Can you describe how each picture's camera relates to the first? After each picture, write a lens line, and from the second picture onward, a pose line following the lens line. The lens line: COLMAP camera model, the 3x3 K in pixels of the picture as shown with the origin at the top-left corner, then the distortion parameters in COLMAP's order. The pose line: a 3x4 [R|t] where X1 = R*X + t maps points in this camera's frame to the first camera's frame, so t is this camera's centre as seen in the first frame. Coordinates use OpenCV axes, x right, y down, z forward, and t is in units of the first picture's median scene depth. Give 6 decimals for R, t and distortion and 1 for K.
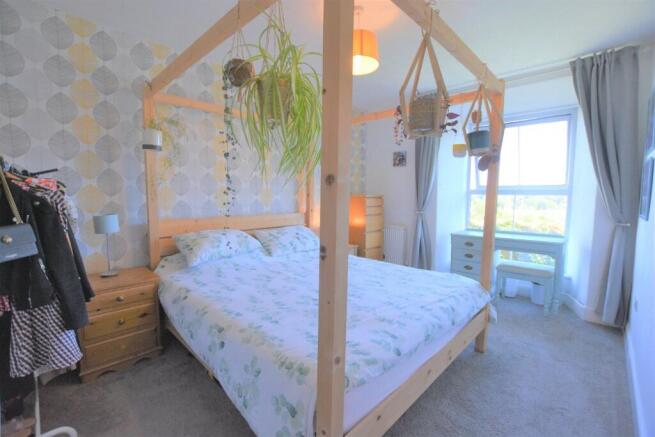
lens RADIAL K [[290.5, 0, 327.5], [0, 290.5, 218.5], [0, 0, 1]] dist [-0.020144, -0.000260]
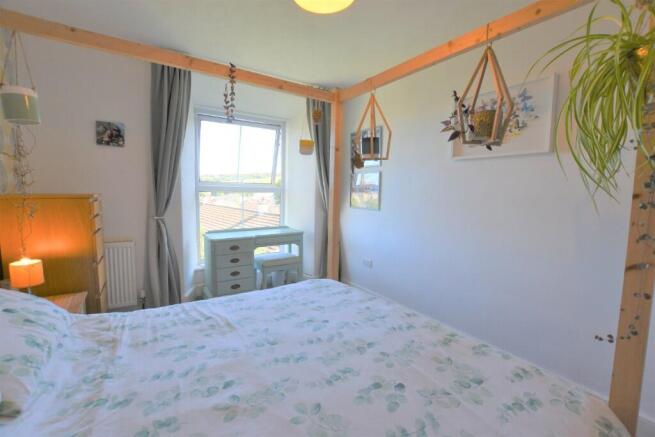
lens RADIAL K [[290.5, 0, 327.5], [0, 290.5, 218.5], [0, 0, 1]] dist [-0.020144, -0.000260]
pose [[0.213077, -0.091660, 0.972726, -0.367219], [0.069130, 0.994509, 0.078569, -0.061490], [-0.974587, 0.050503, 0.218243, 0.603541]]
